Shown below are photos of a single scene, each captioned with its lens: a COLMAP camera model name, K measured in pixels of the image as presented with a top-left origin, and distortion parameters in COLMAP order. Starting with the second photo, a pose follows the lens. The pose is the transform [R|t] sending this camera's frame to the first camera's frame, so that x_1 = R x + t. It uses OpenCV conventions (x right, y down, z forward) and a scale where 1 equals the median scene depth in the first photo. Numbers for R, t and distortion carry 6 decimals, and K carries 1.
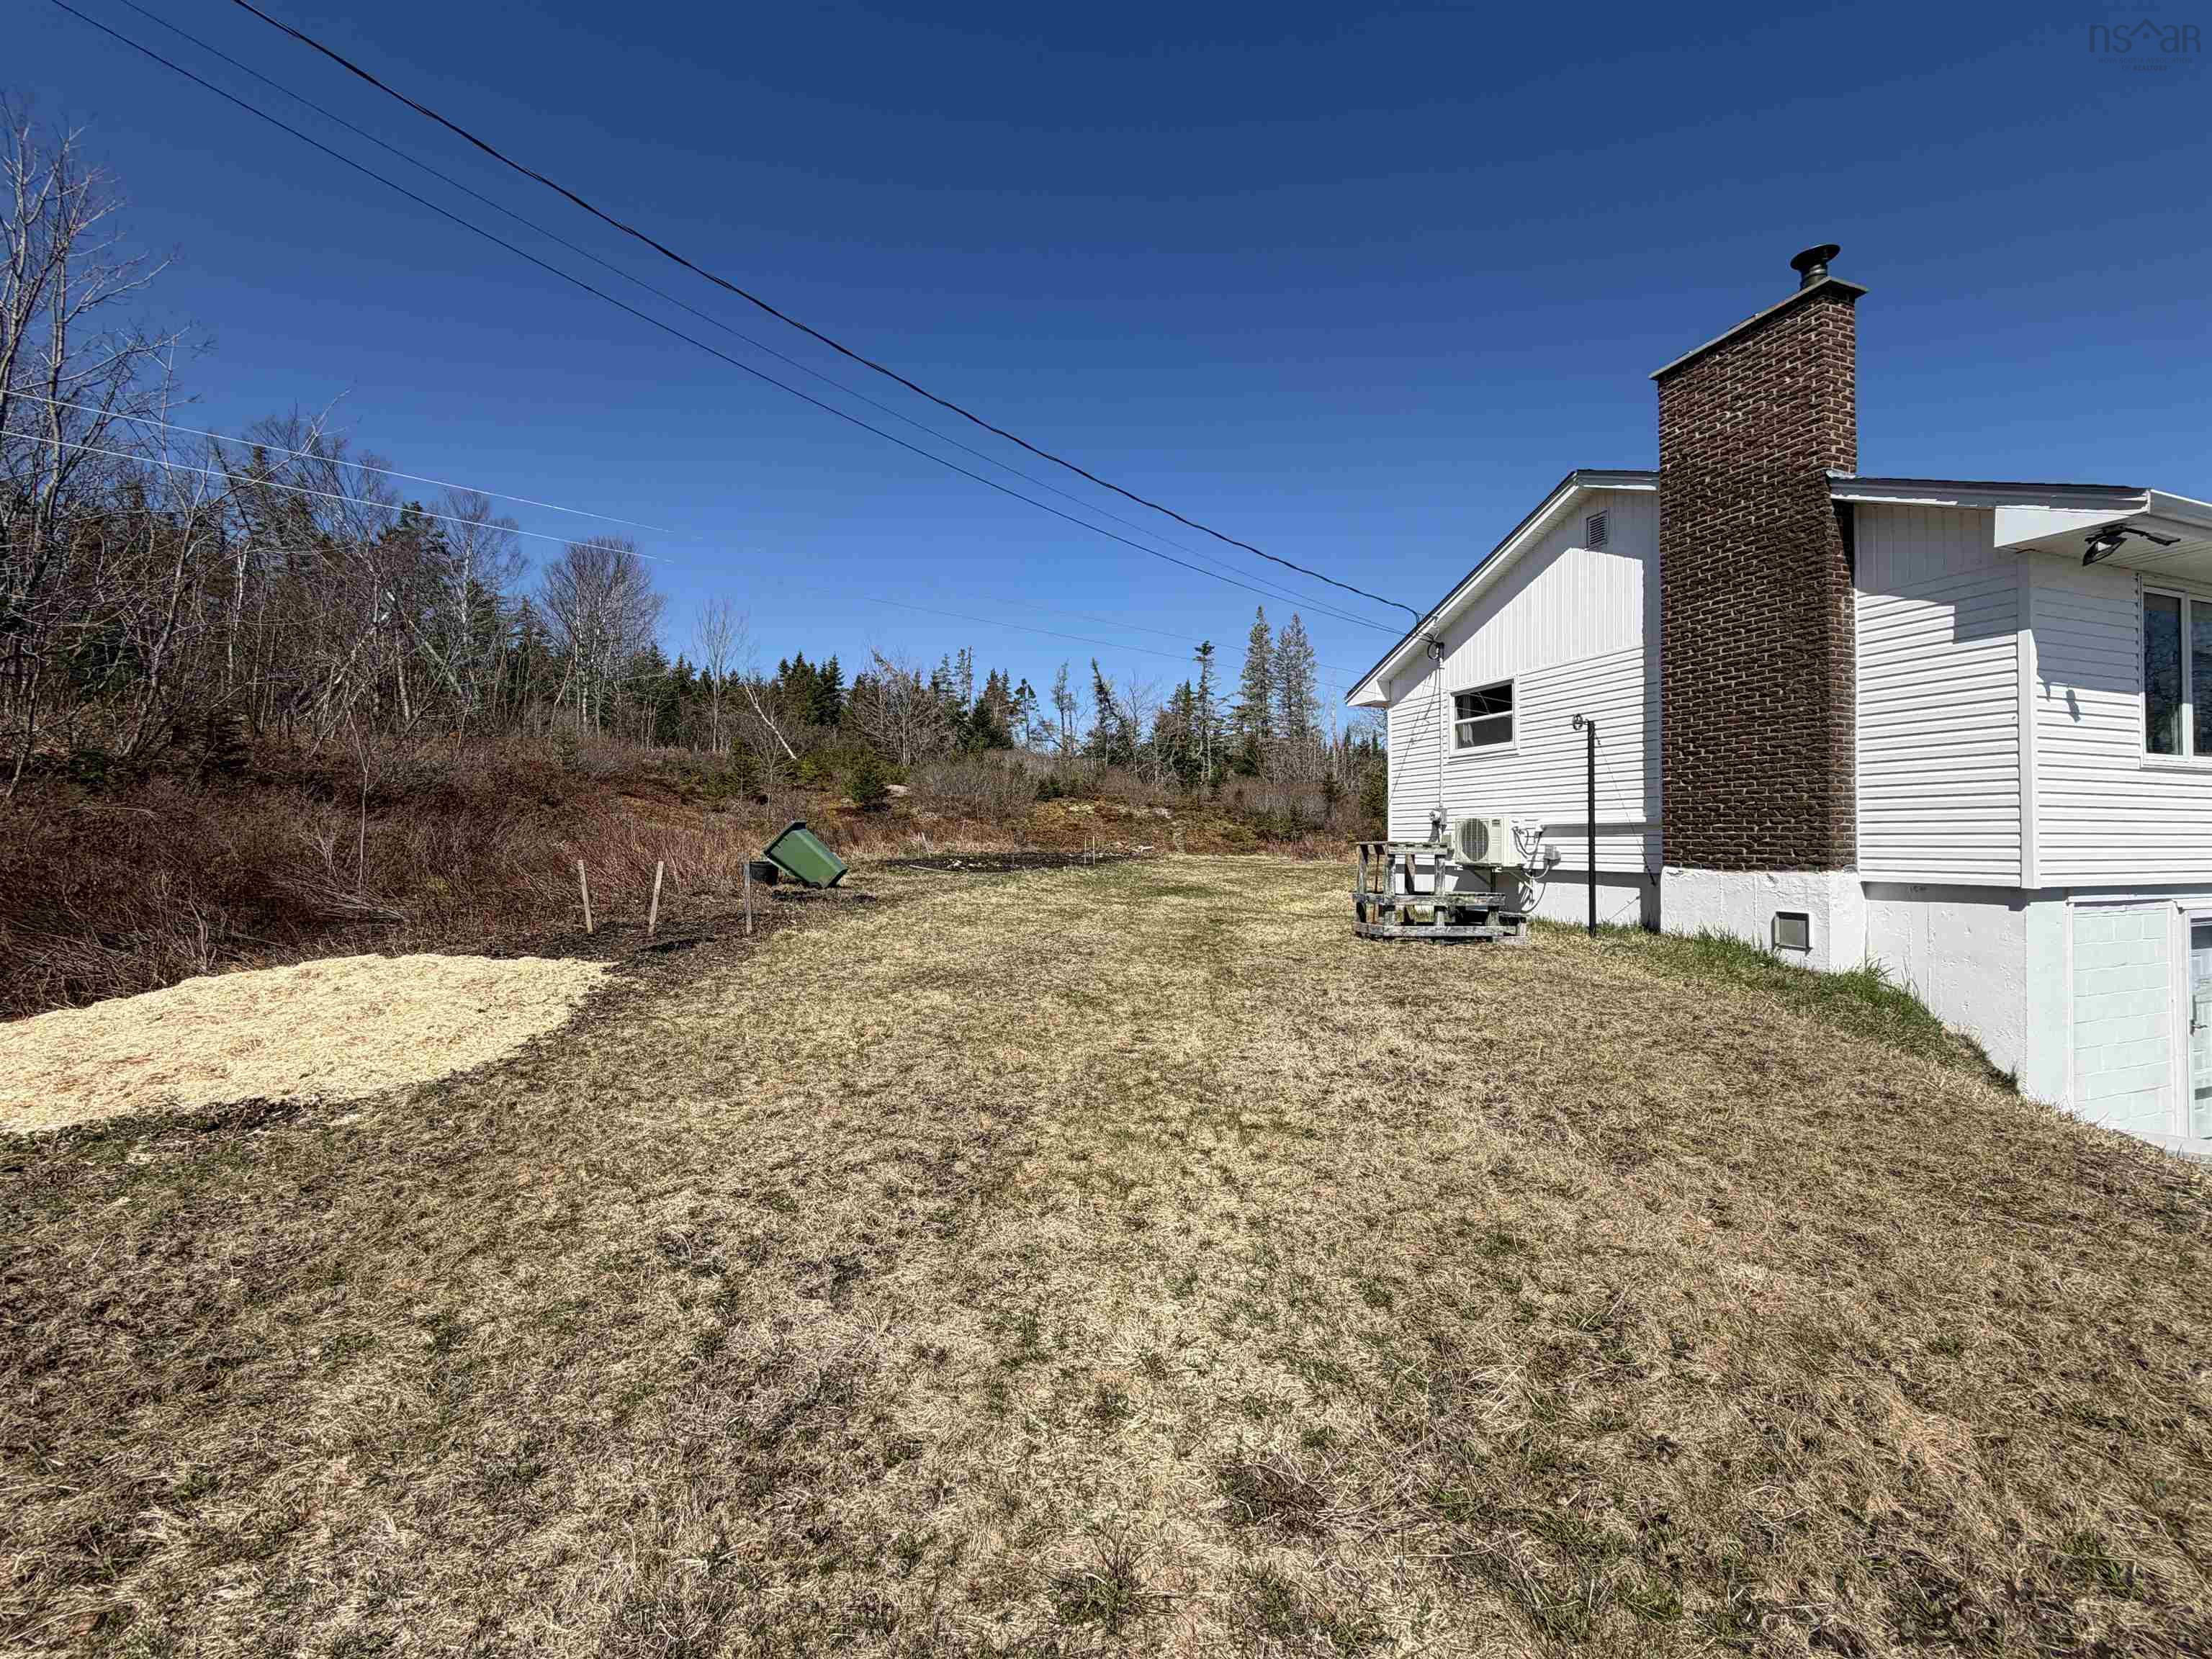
lens RADIAL K [[878.1, 0, 1106.0], [0, 878.1, 829.5], [0, 0, 1]] dist [0.000491, 0.000084]
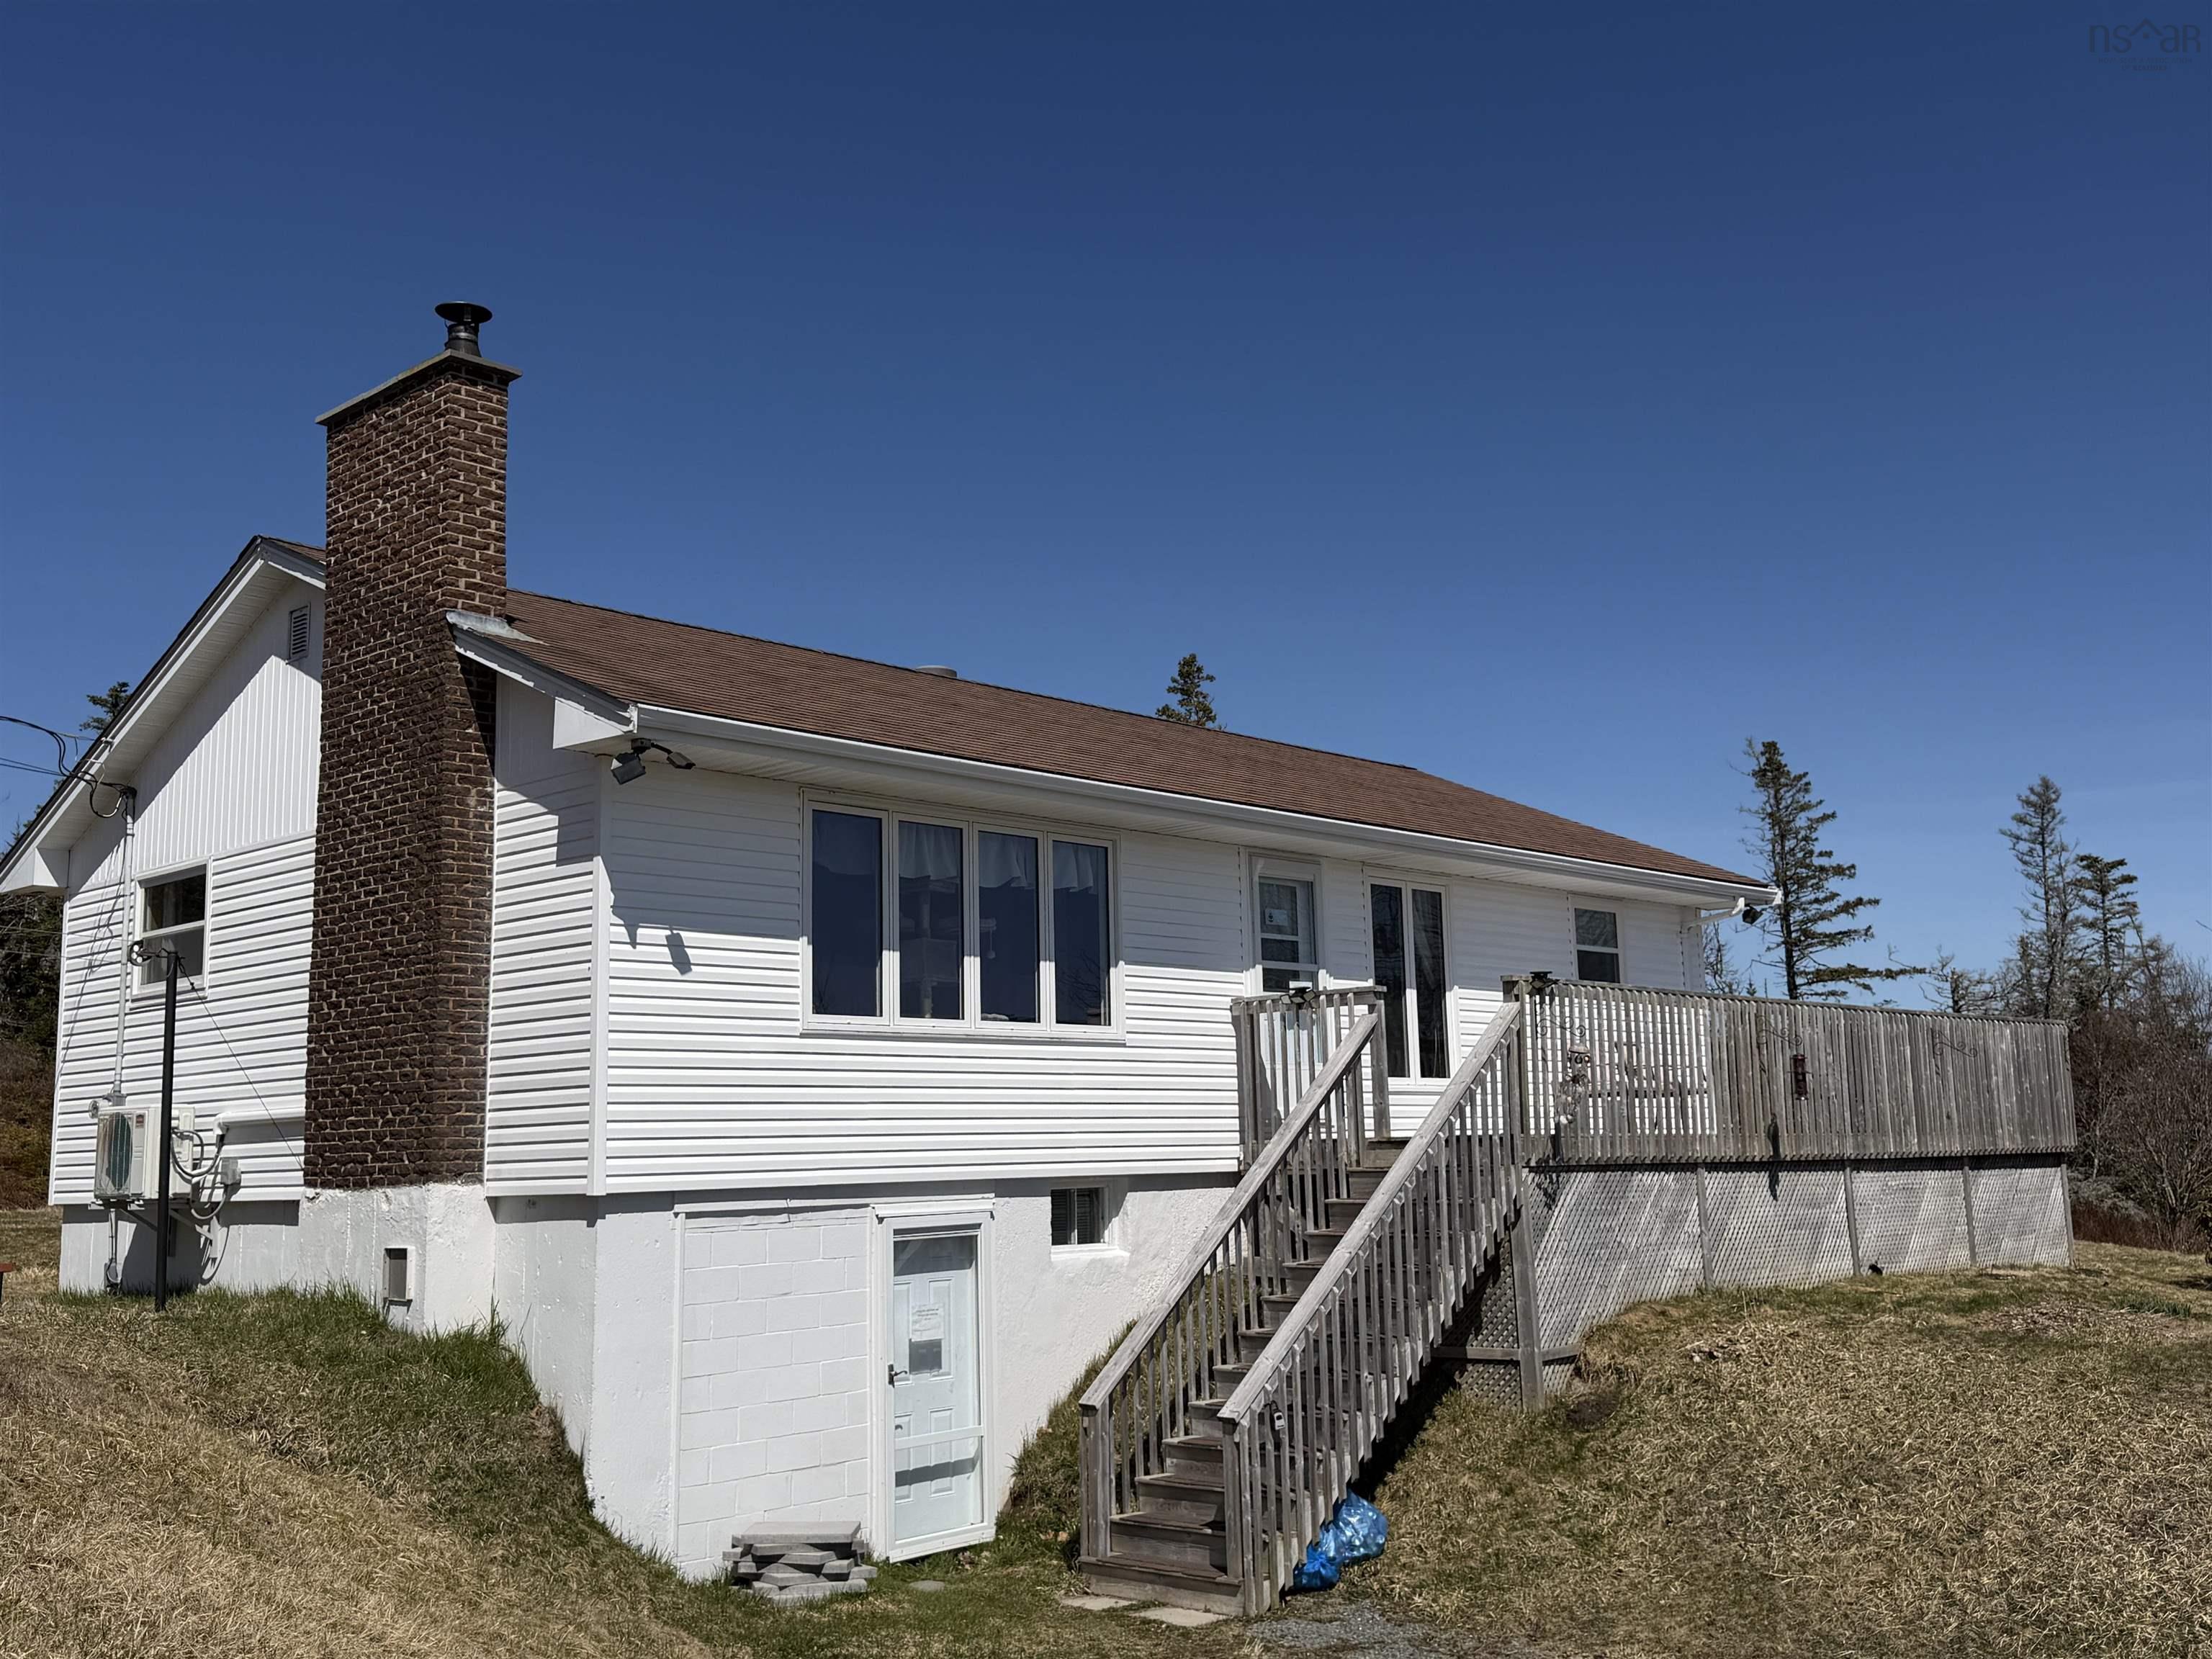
lens RADIAL K [[2175.2, 0, 1106.0], [0, 2175.2, 829.5], [0, 0, 1]] dist [0.083297, -0.005890]
pose [[0.890205, 0.045578, 0.453275, 0.494197], [0.018914, 0.990427, -0.136735, 0.018174], [-0.455168, 0.130295, 0.880821, -0.776775]]
